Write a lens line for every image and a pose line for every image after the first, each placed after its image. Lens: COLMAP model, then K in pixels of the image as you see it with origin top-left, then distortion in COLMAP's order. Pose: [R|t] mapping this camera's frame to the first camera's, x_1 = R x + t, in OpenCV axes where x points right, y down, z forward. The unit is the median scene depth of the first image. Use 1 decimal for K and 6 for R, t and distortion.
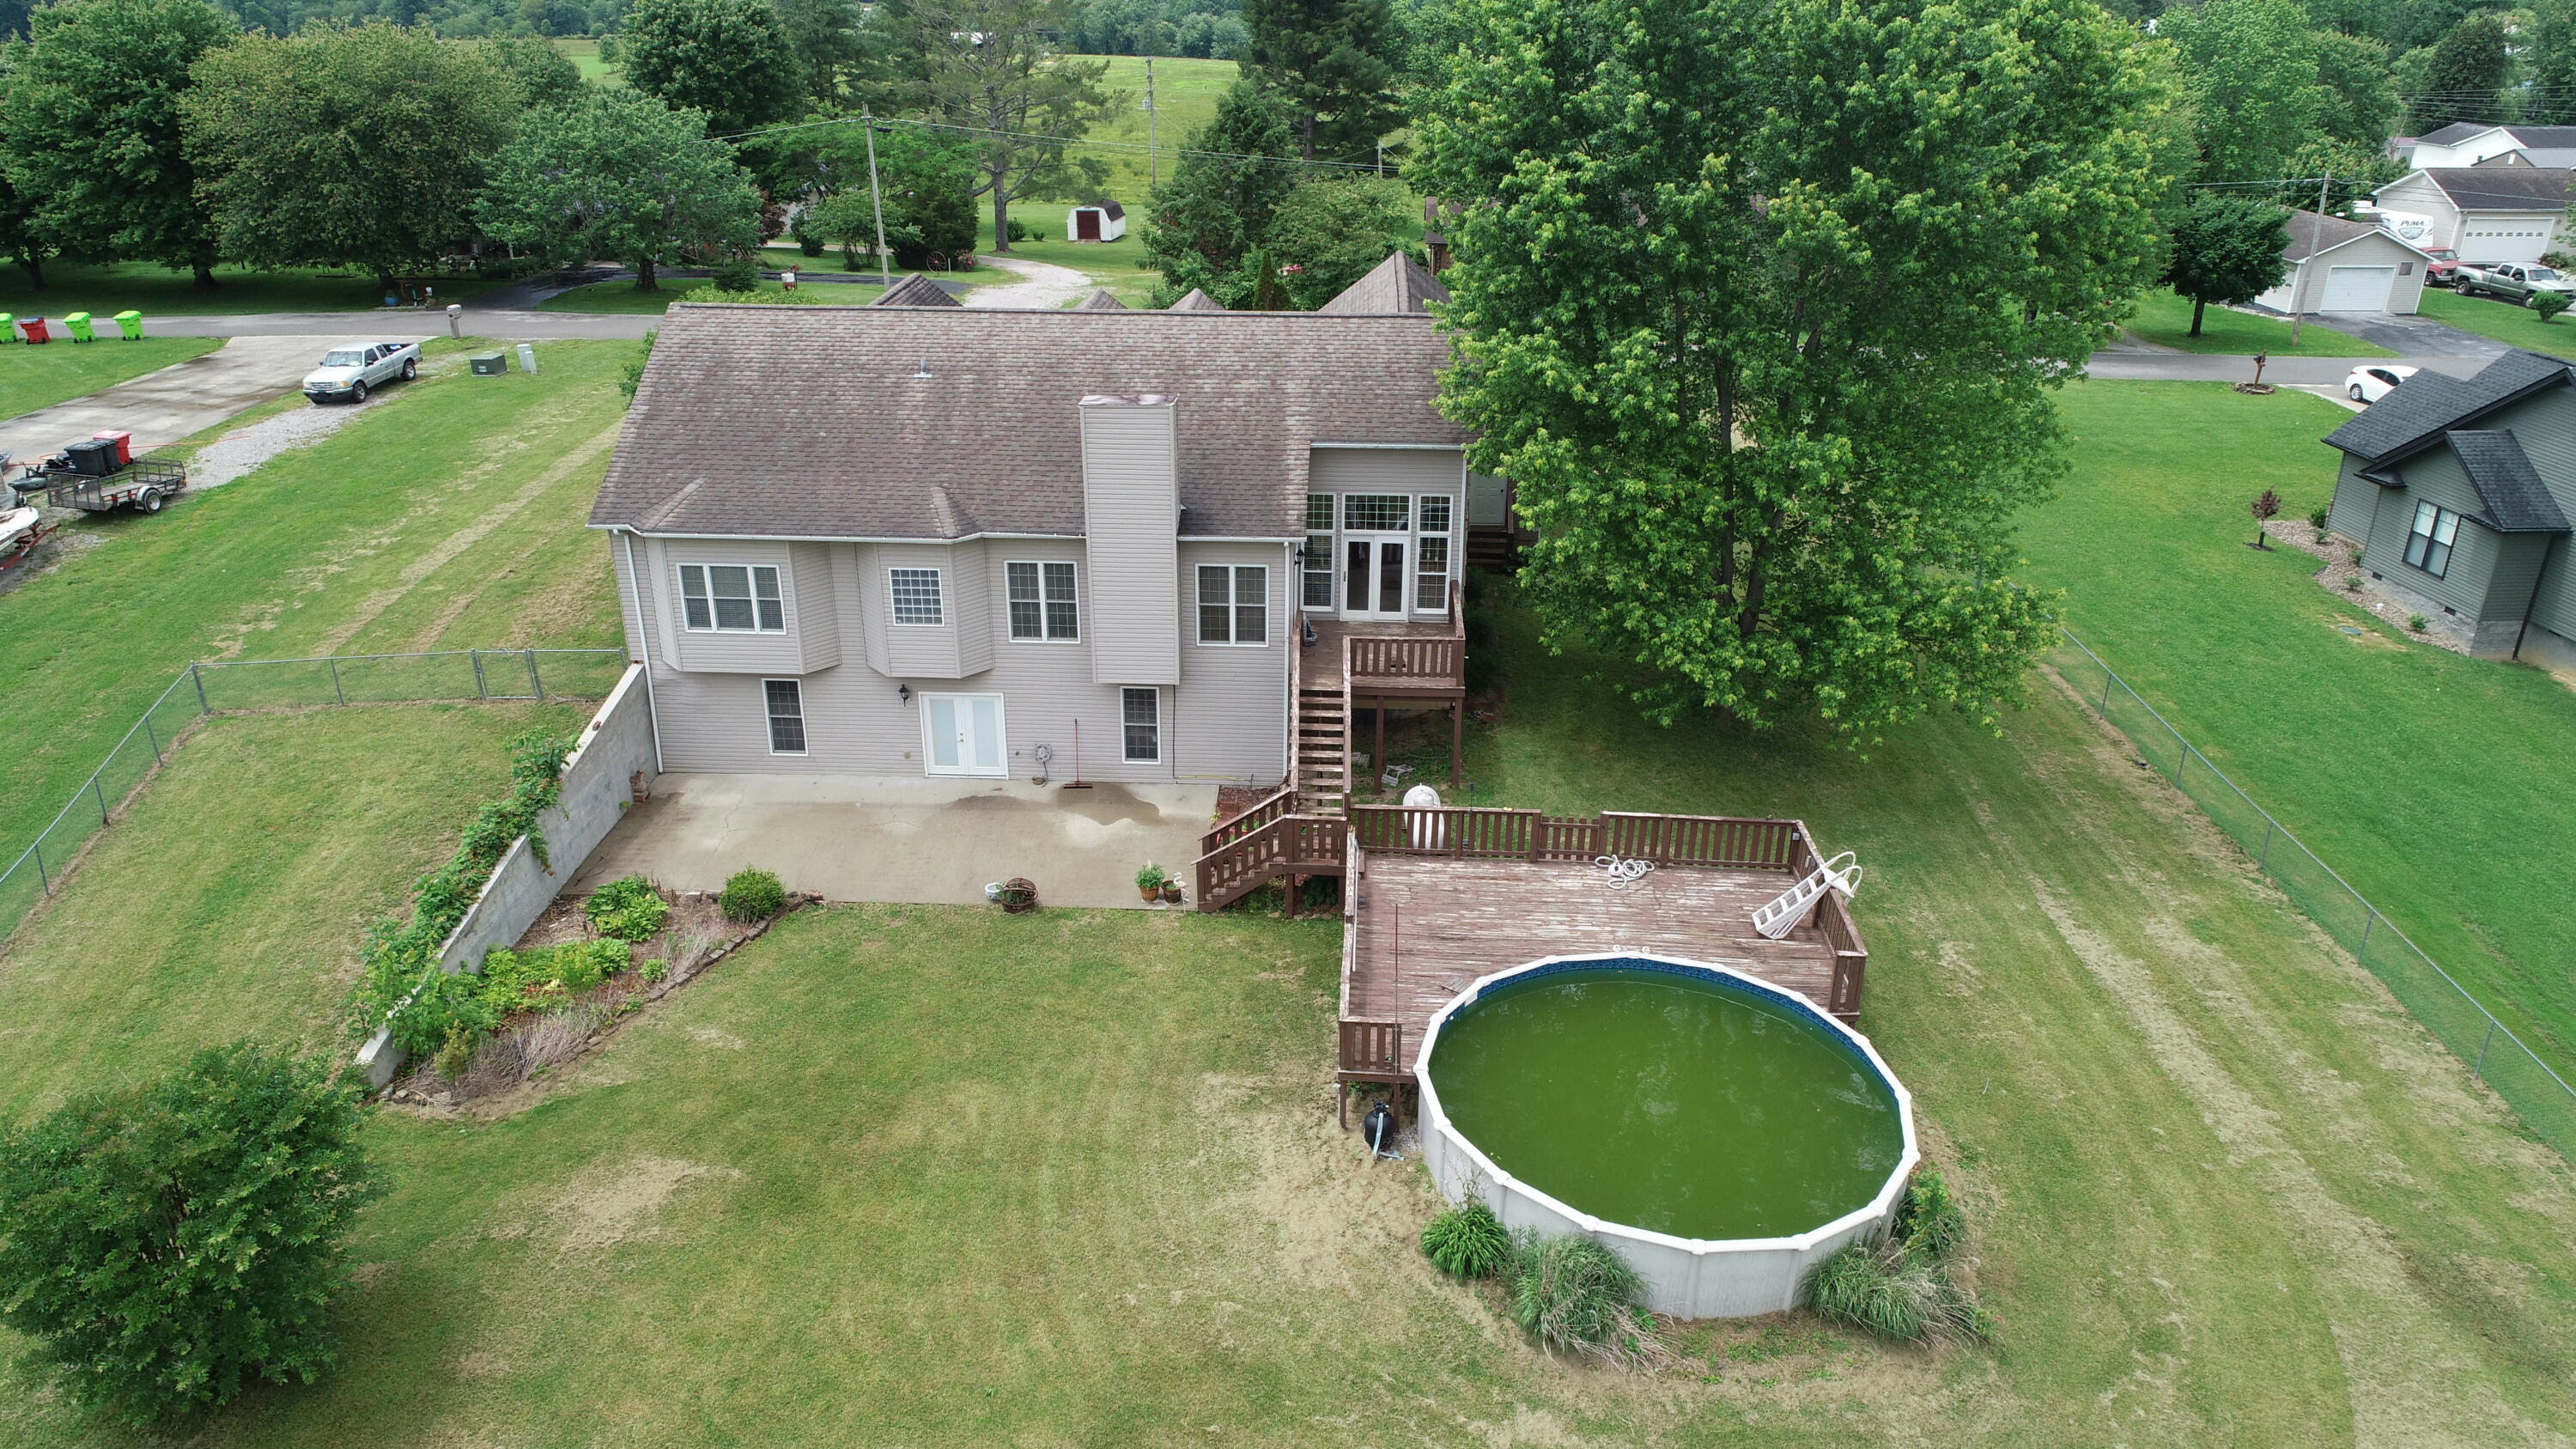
lens RADIAL K [[1741.1, 0, 1283.5], [0, 1741.1, 723.0], [0, 0, 1]] dist [0.003393, 0.001504]
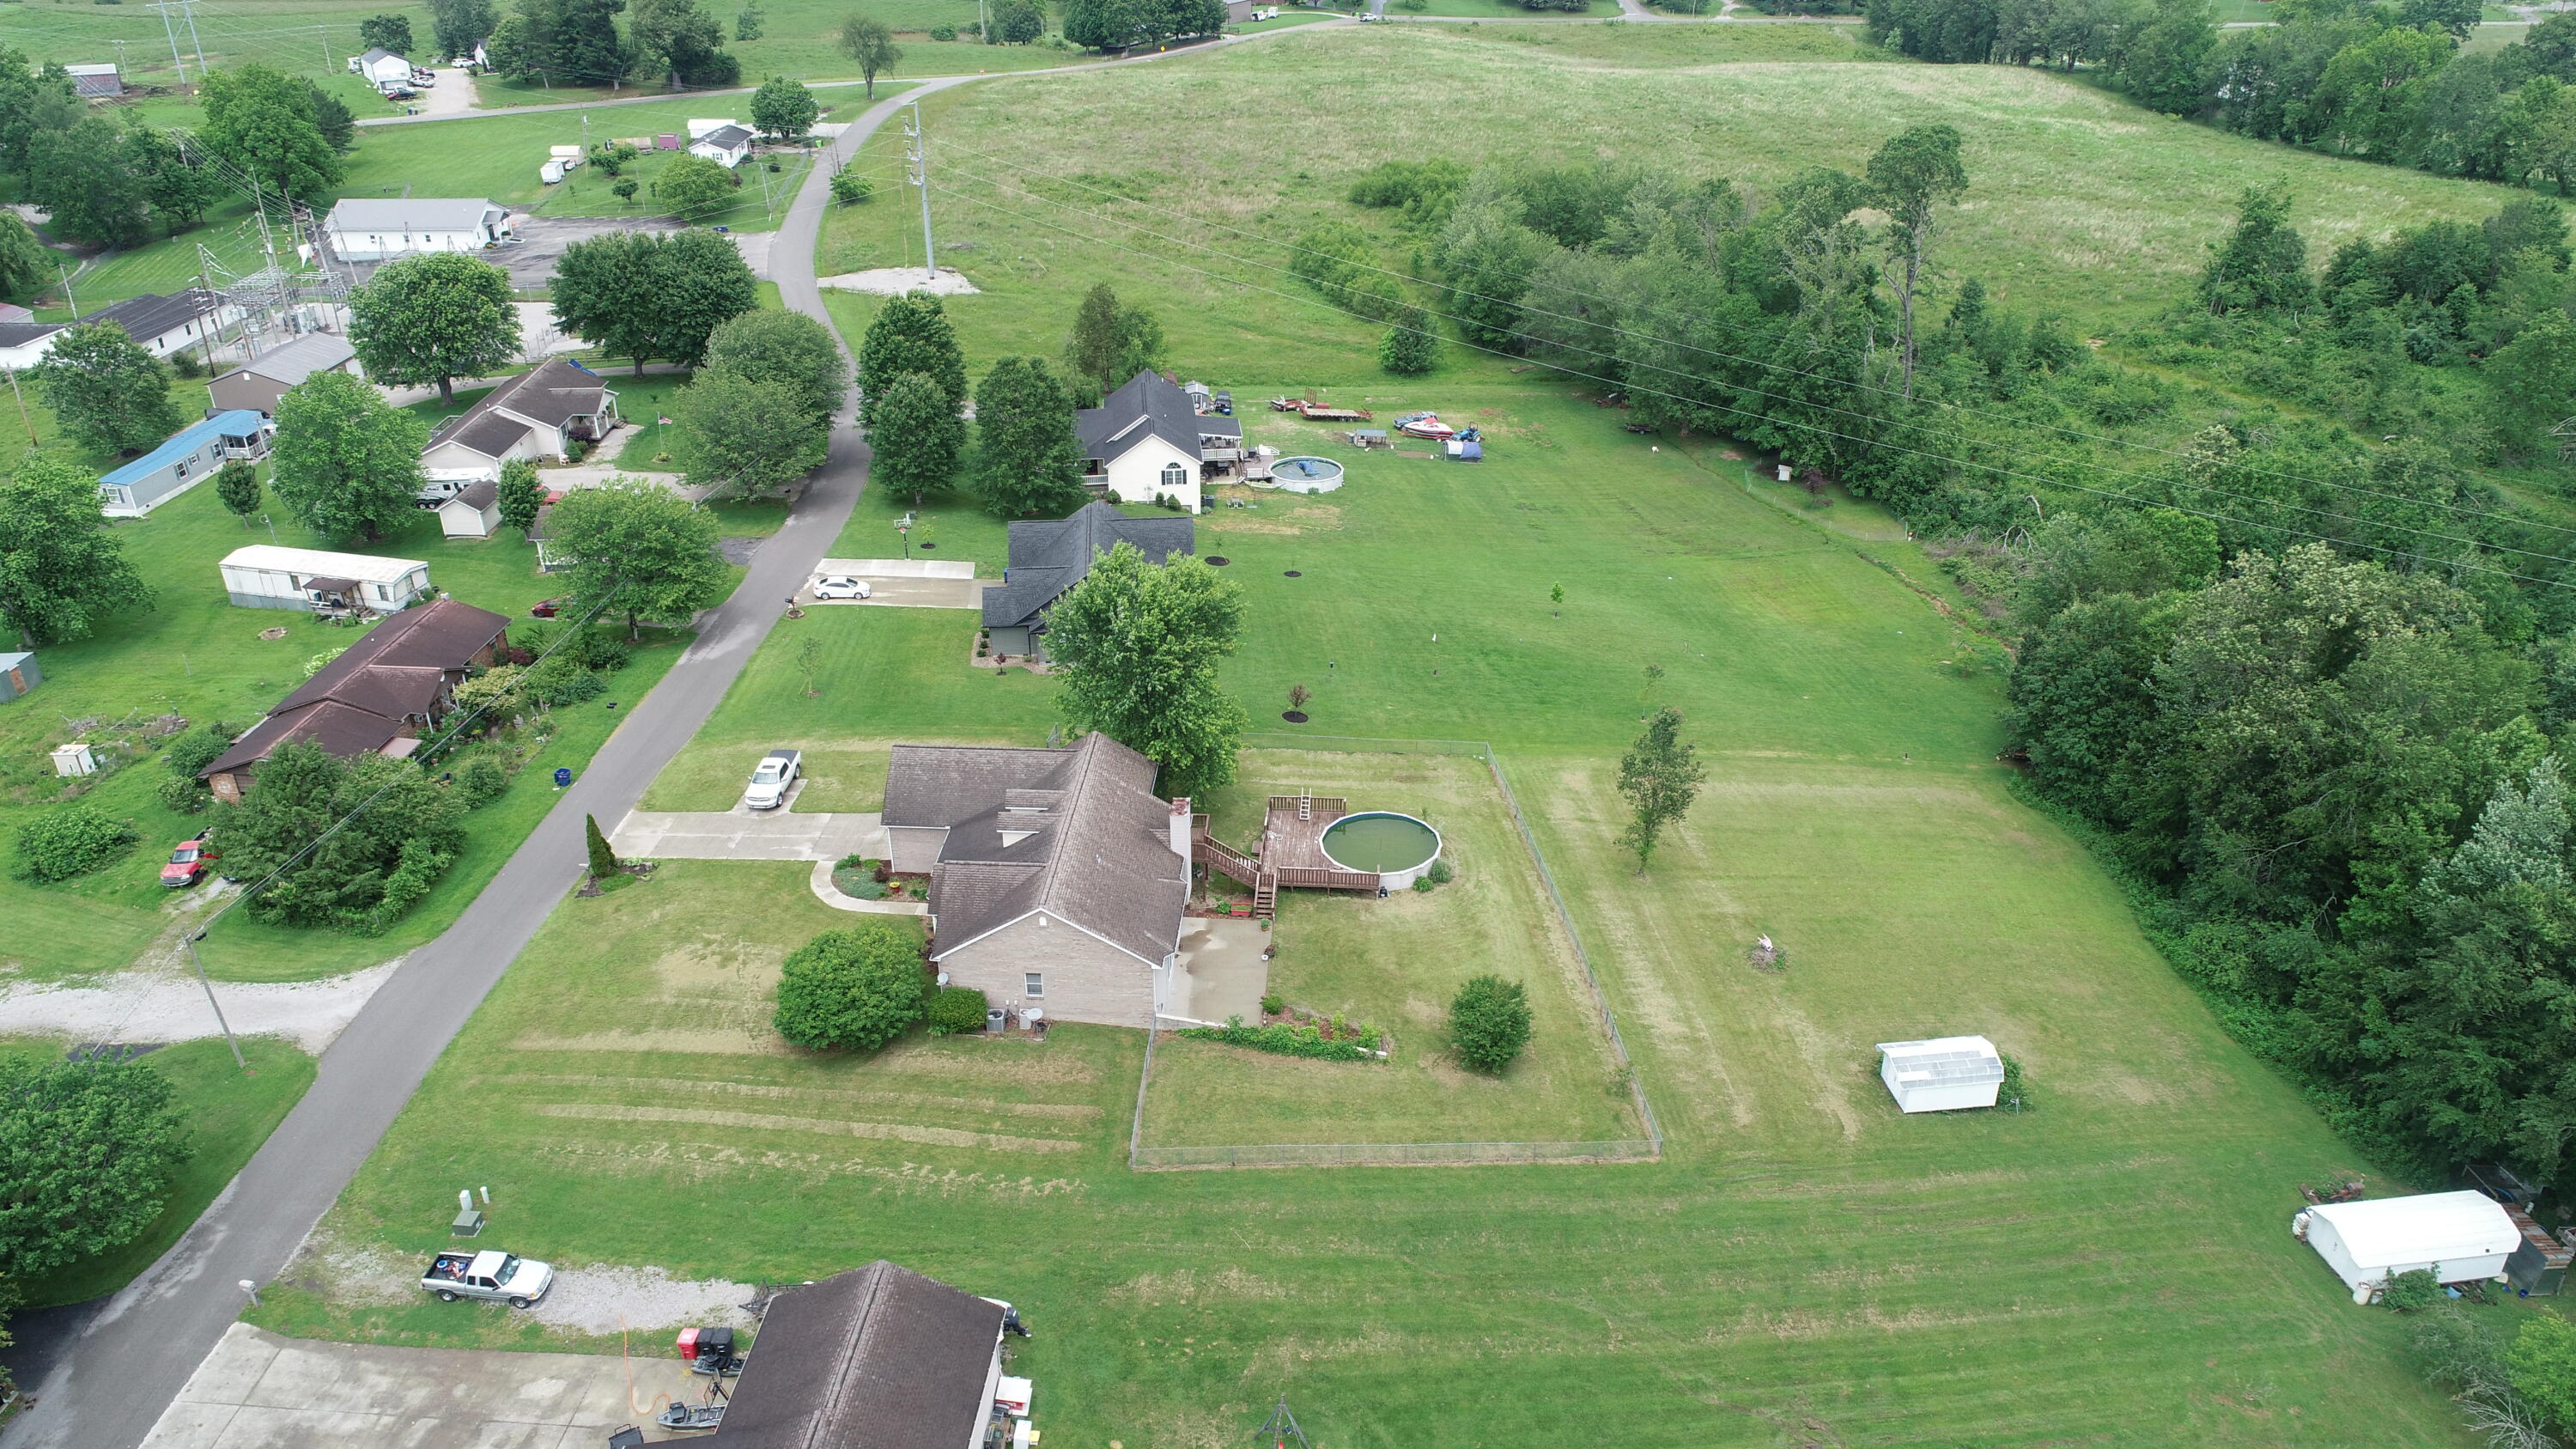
lens RADIAL K [[1741.1, 0, 1283.5], [0, 1741.1, 723.0], [0, 0, 1]] dist [0.003393, 0.001504]
pose [[0.008286, -0.475636, 0.879603, -2.715203], [0.400107, 0.807728, 0.433001, -1.572564], [-0.916431, 0.348348, 0.196998, 0.270346]]
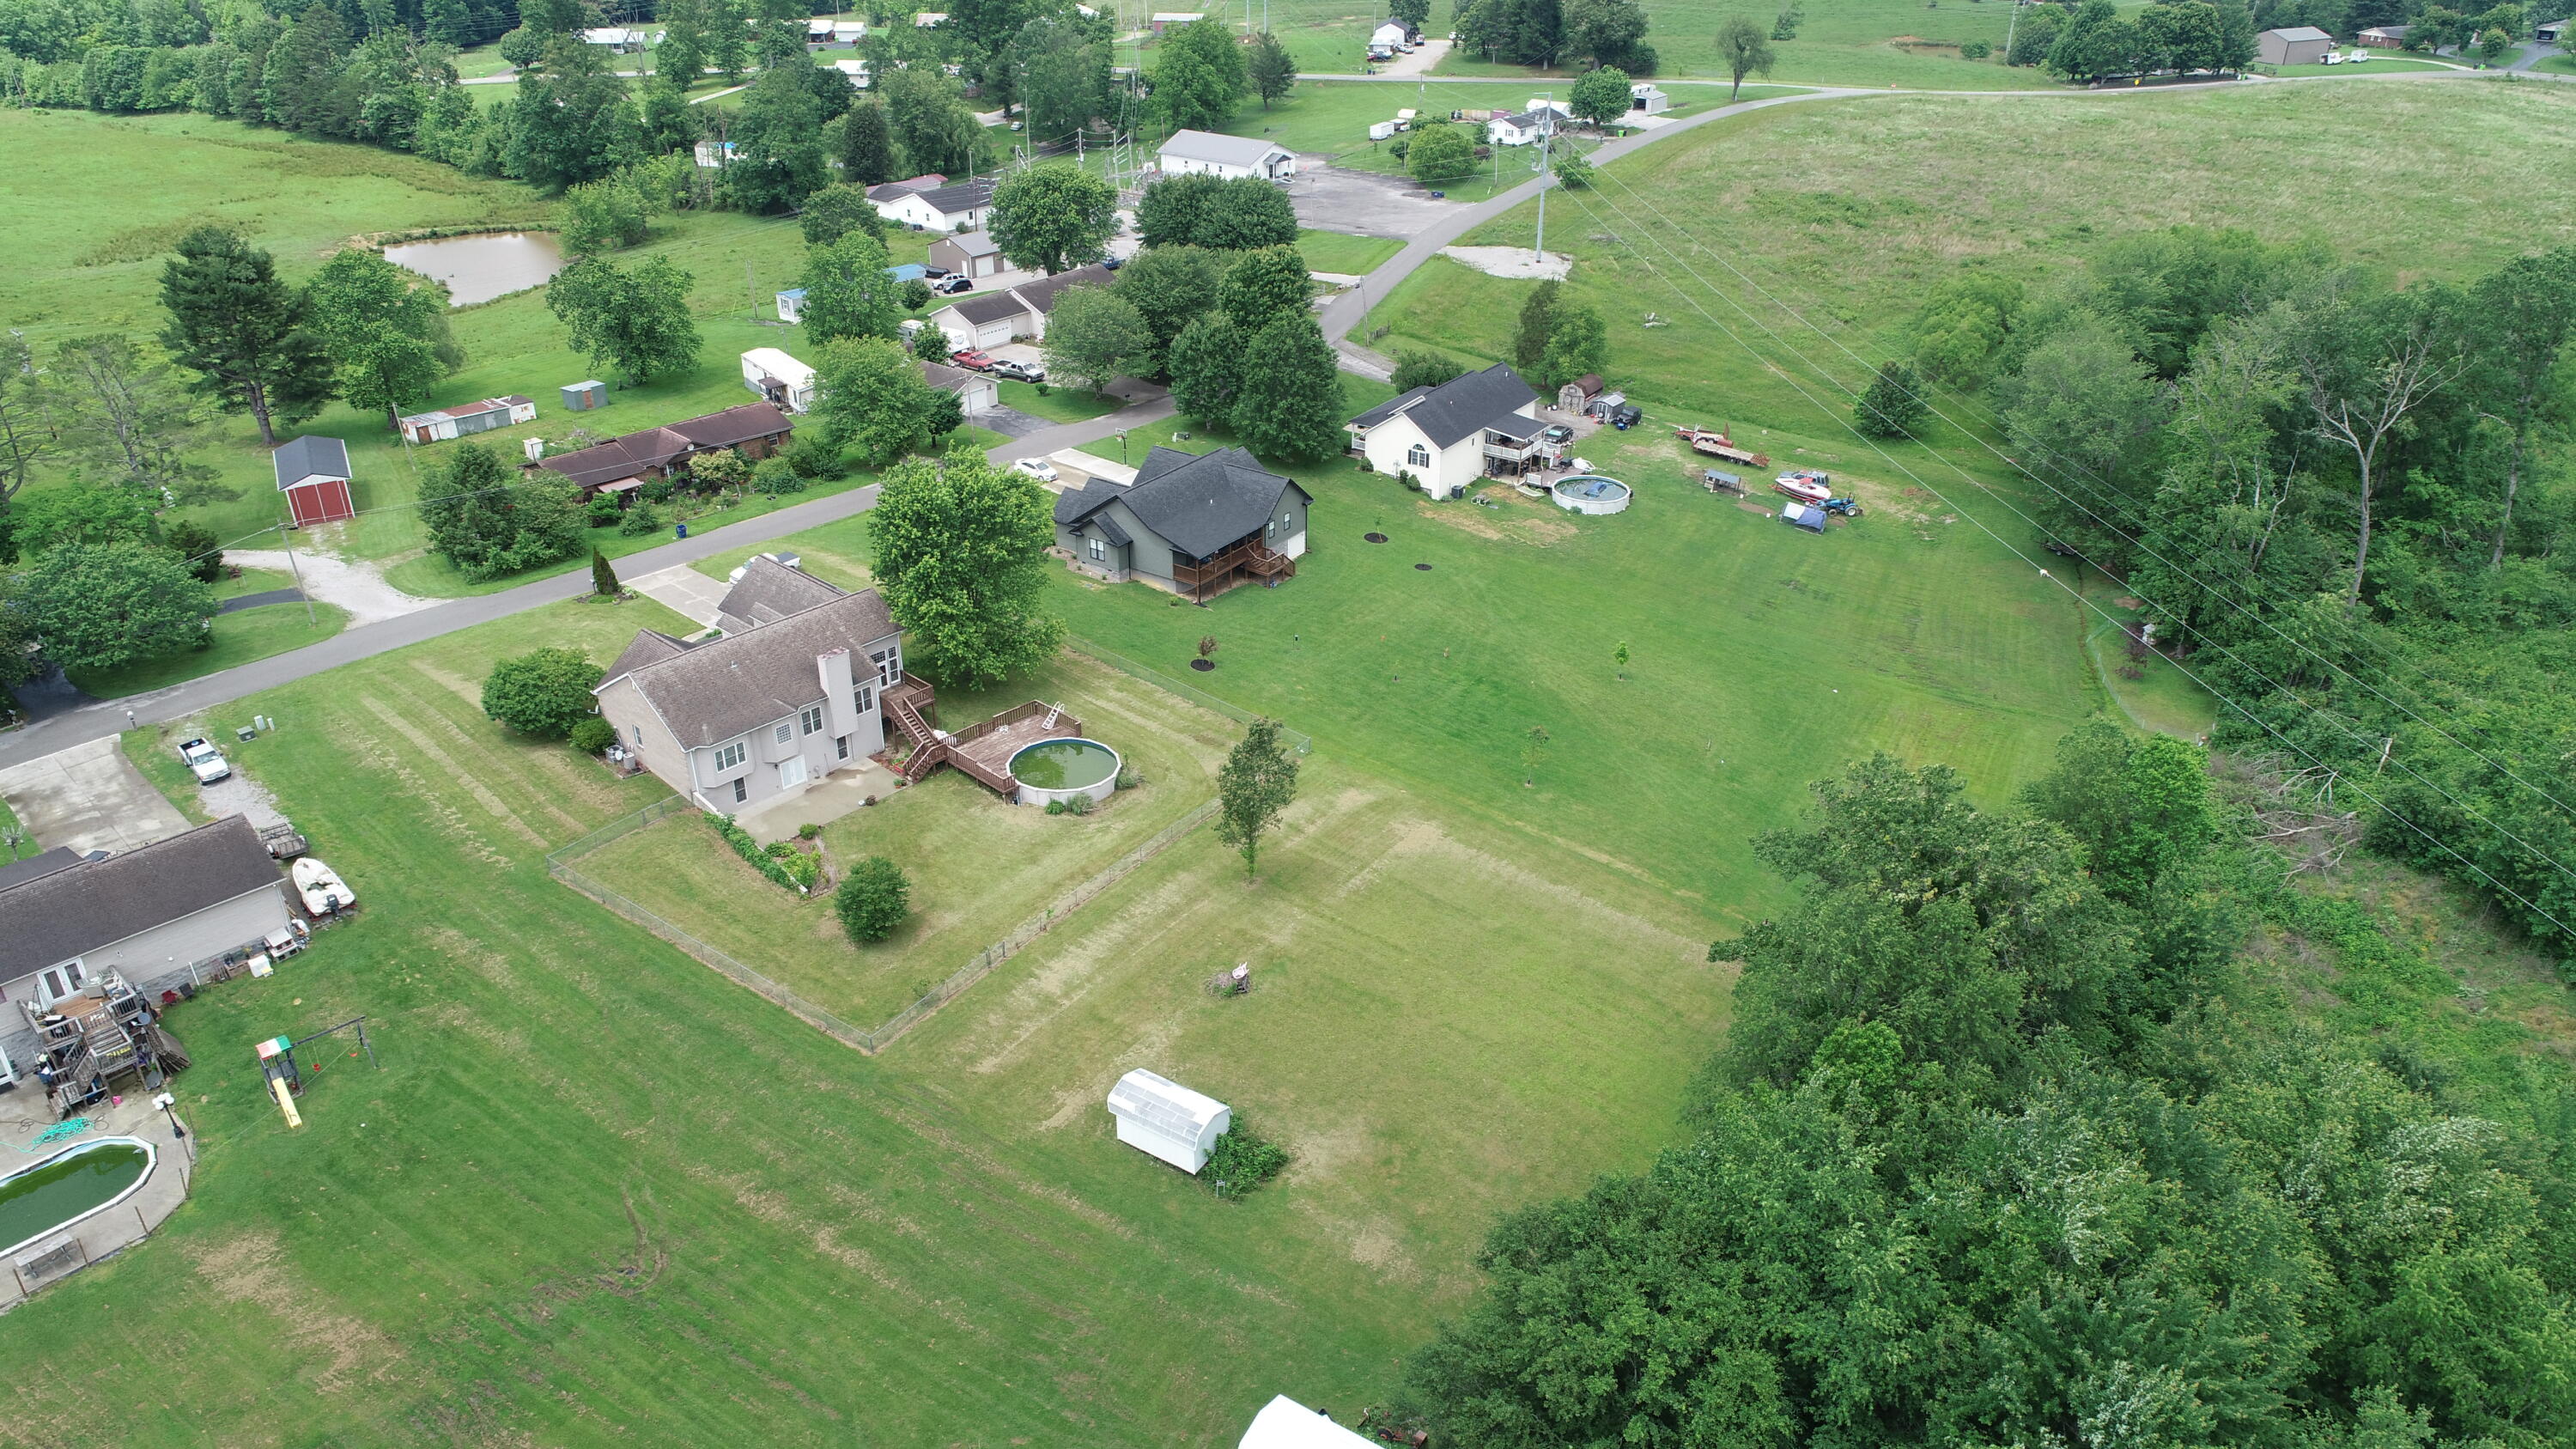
lens RADIAL K [[1741.1, 0, 1283.5], [0, 1741.1, 723.0], [0, 0, 1]] dist [0.003393, 0.001504]
pose [[0.649797, -0.360860, 0.668987, -1.955944], [0.306695, 0.929770, 0.203632, -0.516462], [-0.695487, 0.072856, 0.714836, -2.128159]]
